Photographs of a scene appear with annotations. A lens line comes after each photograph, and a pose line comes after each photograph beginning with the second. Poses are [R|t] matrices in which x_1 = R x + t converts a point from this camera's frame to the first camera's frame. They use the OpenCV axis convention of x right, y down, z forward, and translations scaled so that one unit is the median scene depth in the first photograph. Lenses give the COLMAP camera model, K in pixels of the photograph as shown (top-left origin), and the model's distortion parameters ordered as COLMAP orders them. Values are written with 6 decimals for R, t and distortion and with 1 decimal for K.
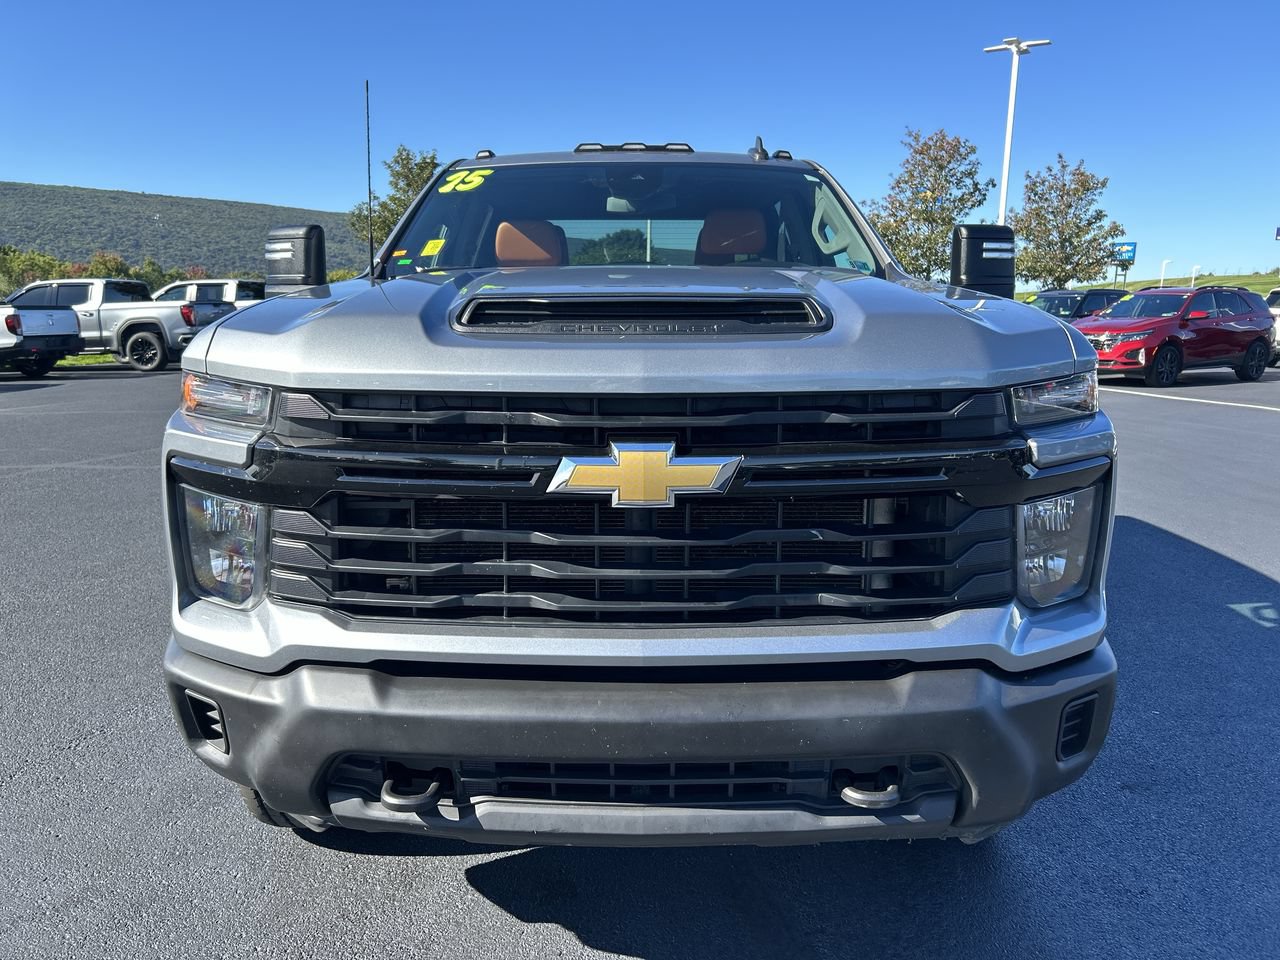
lens RADIAL K [[969.9, 0, 630.3], [0, 969.9, 478.9], [0, 0, 1]] dist [0.047230, -0.044648]
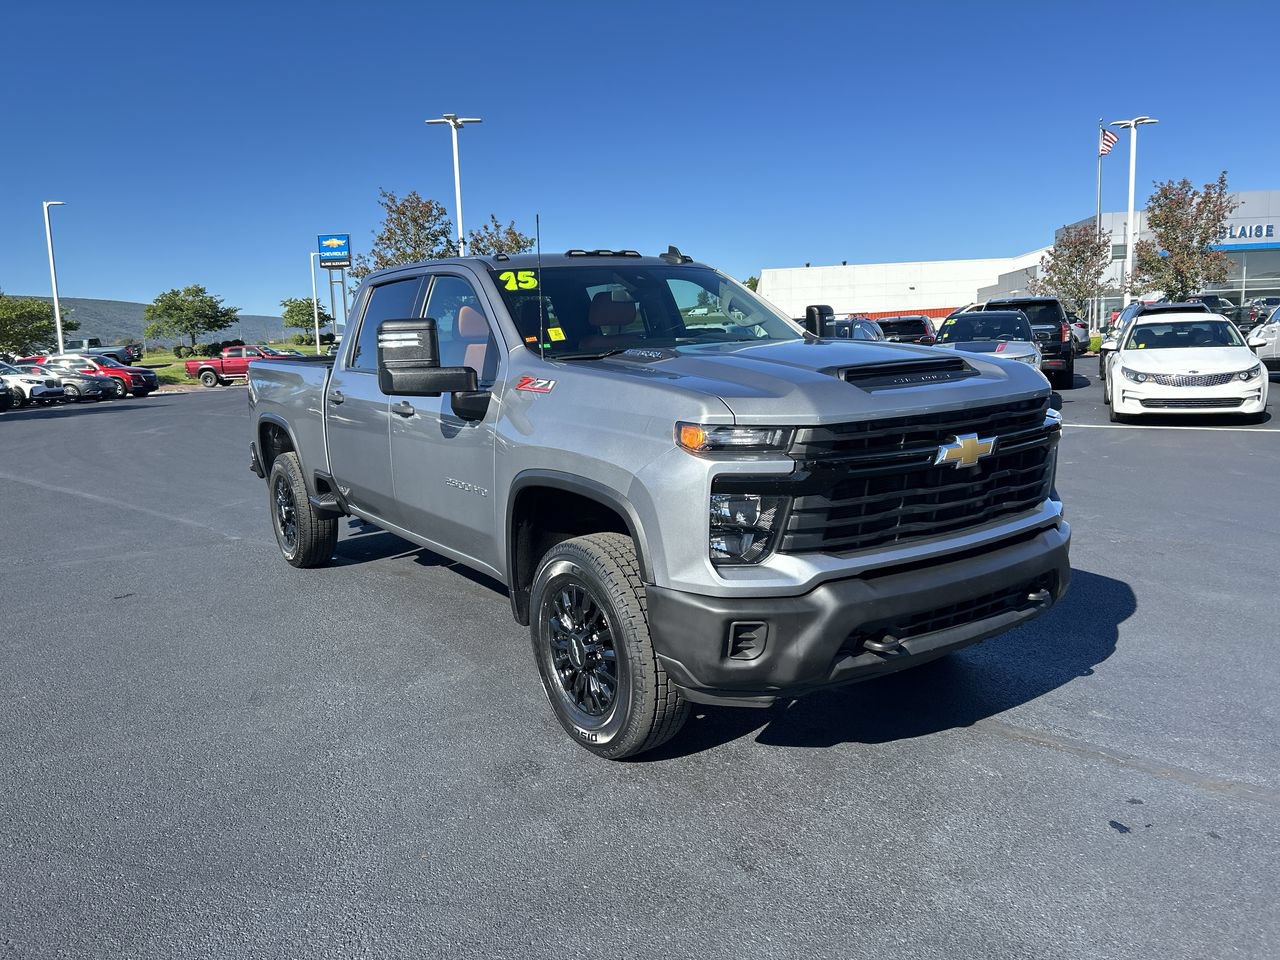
lens RADIAL K [[969.9, 0, 637.3], [0, 969.9, 467.8], [0, 0, 1]] dist [0.047230, -0.044648]
pose [[0.824336, -0.117183, 0.553840, -1.404026], [0.147262, 0.989048, -0.009920, -0.041268], [-0.546612, 0.089737, 0.832564, -0.249611]]
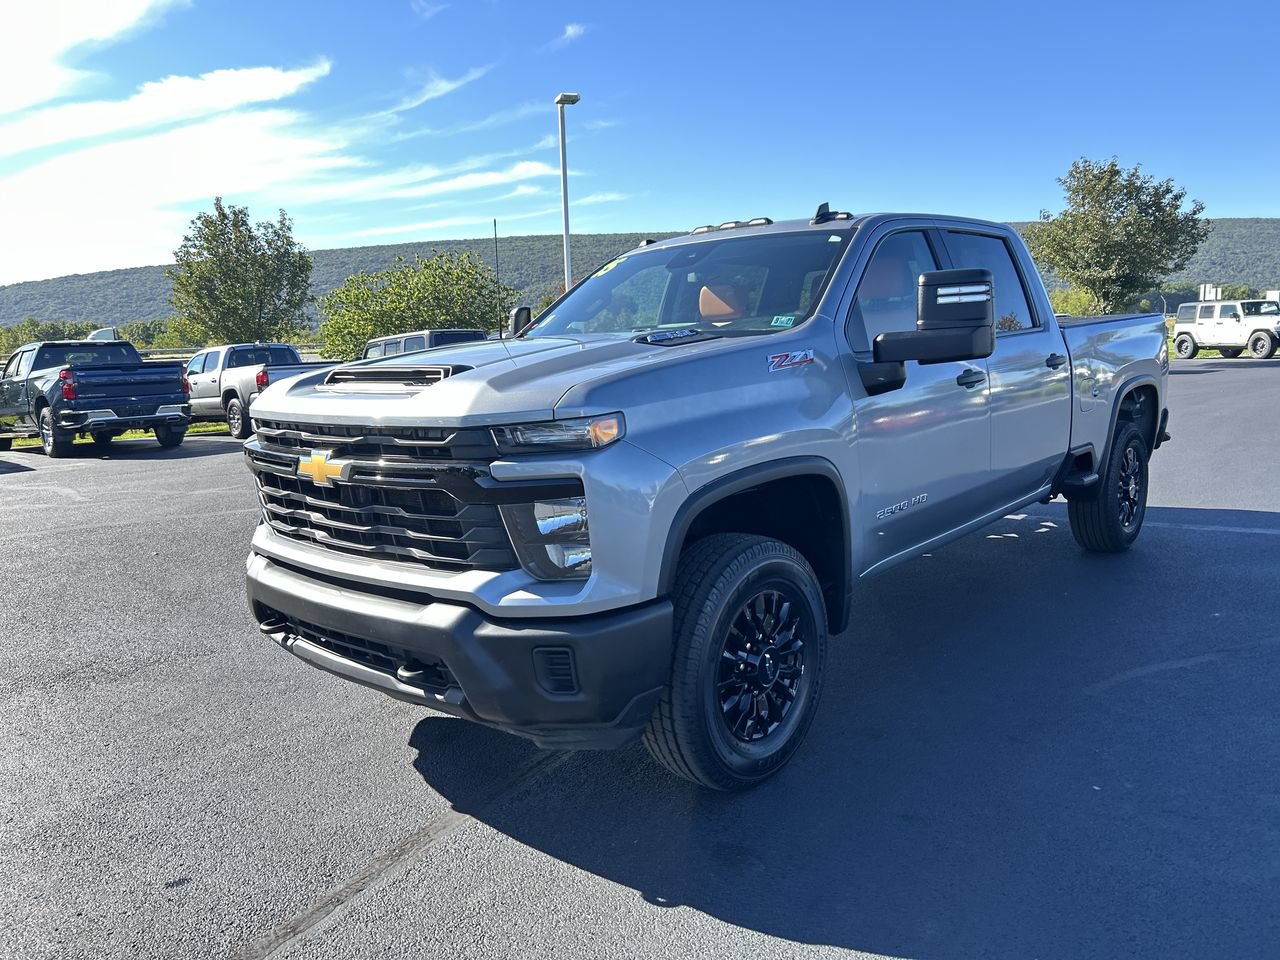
lens RADIAL K [[969.9, 0, 611.8], [0, 969.9, 472.4], [0, 0, 1]] dist [0.047230, -0.044648]
pose [[0.734206, 0.062070, -0.676083, 1.402703], [-0.079740, 0.996804, 0.004921, -0.041085], [0.674228, 0.050298, 0.736809, 0.011114]]
